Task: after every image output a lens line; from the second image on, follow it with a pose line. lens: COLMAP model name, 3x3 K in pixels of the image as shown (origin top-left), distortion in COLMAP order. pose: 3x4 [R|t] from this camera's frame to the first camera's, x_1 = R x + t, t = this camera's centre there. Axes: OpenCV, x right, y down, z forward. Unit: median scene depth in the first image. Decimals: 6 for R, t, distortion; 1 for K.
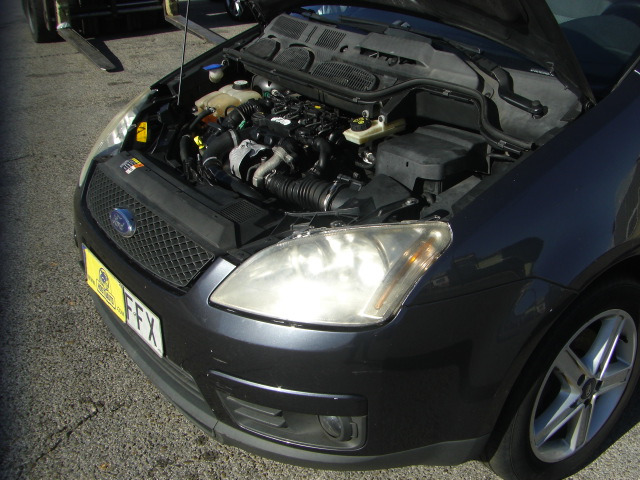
lens RADIAL K [[719.7, 0, 387.9], [0, 719.7, 251.5], [0, 0, 1]] dist [-0.173650, 0.088417]
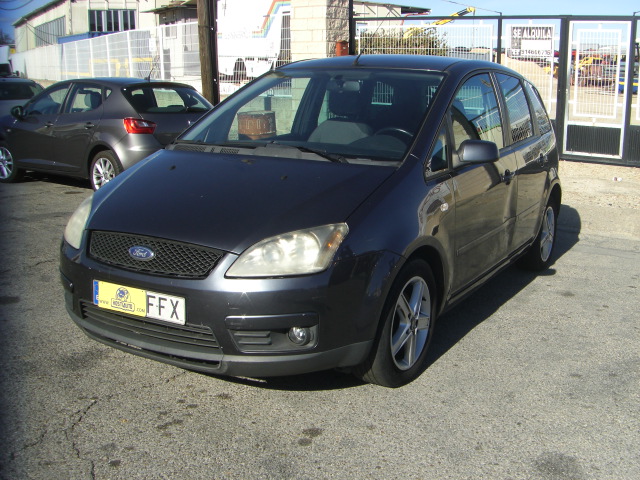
lens RADIAL K [[719.7, 0, 387.9], [0, 719.7, 251.5], [0, 0, 1]] dist [-0.173650, 0.088417]
pose [[0.915193, -0.076266, 0.395734, -0.498392], [0.164080, 0.967377, -0.193027, 0.364480], [-0.368103, 0.241589, 0.897850, -0.690490]]
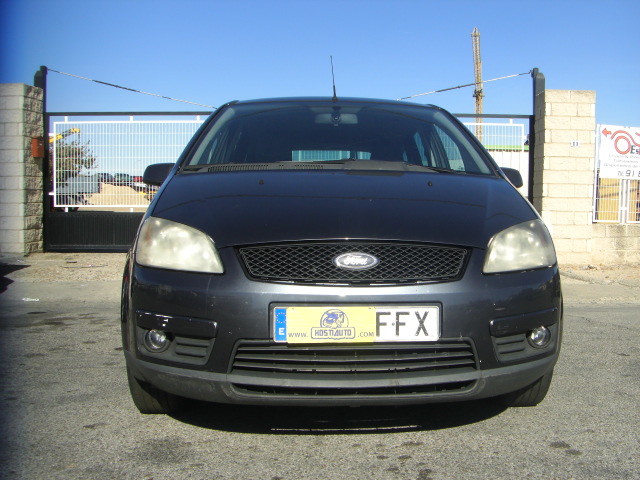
lens RADIAL K [[719.7, 0, 387.9], [0, 719.7, 251.5], [0, 0, 1]] dist [-0.173650, 0.088417]
pose [[0.549648, -0.040902, 0.834395, -1.417042], [0.373797, 0.905279, -0.201858, 0.224520], [-0.747103, 0.422845, 0.512873, 0.278267]]
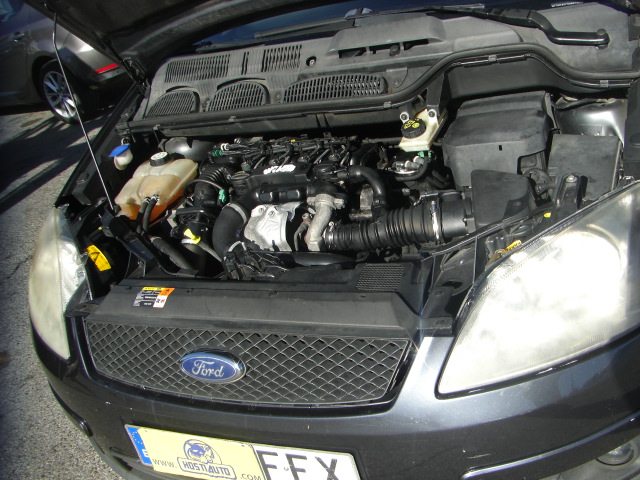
lens RADIAL K [[719.7, 0, 387.9], [0, 719.7, 251.5], [0, 0, 1]] dist [-0.173650, 0.088417]
pose [[0.849177, -0.418244, 0.322444, -0.404530], [0.419706, 0.905061, 0.068638, -0.121680], [-0.320539, 0.077046, 0.944097, 0.242612]]
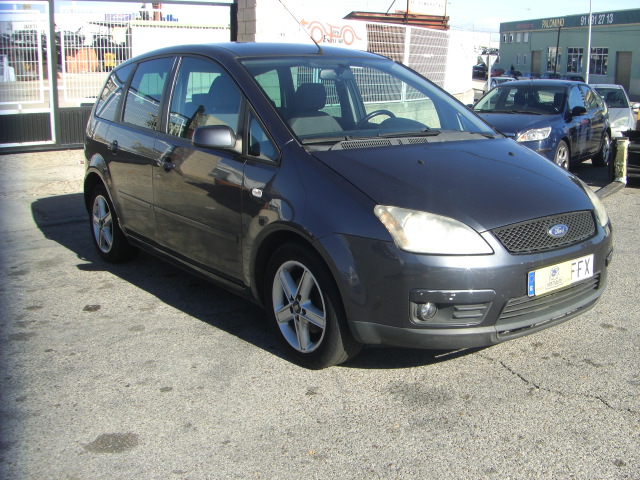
lens RADIAL K [[719.7, 0, 387.9], [0, 719.7, 251.5], [0, 0, 1]] dist [-0.173650, 0.088417]
pose [[-0.026211, -0.248286, 0.968332, -2.143391], [0.439311, 0.867253, 0.234260, -0.613808], [-0.897952, 0.431539, 0.086344, 1.244934]]
